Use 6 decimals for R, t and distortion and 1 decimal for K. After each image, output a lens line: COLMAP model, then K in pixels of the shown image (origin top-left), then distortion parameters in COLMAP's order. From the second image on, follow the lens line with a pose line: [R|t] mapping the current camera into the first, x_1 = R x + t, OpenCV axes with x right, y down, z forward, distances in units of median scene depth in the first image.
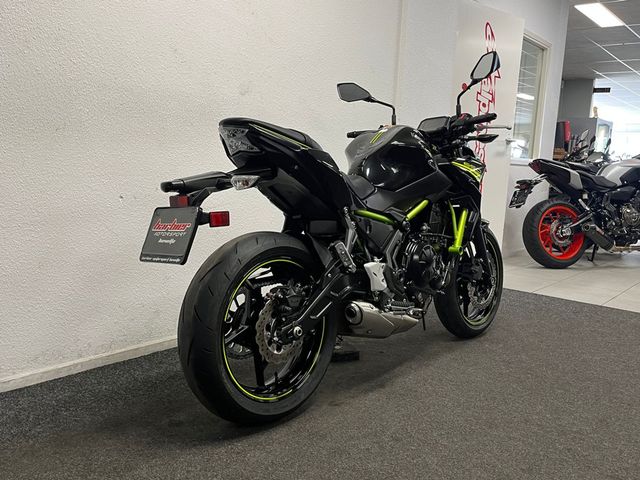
lens RADIAL K [[565.9, 0, 320.0], [0, 565.9, 240.0], [0, 0, 1]] dist [0.001100, -0.000117]
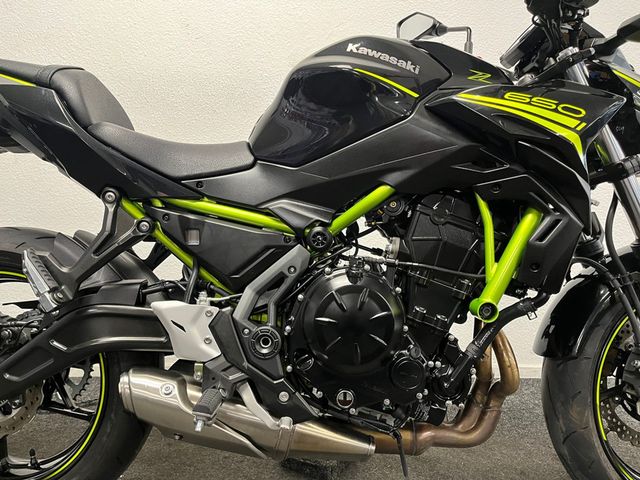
lens RADIAL K [[480.8, 0, 320.0], [0, 480.8, 240.0], [0, 0, 1]] dist [-0.006626, -0.003599]
pose [[0.682719, 0.036489, -0.729769, 0.480632], [-0.086091, 0.995813, -0.030750, -0.012062], [0.725591, 0.083820, 0.683002, 0.777177]]
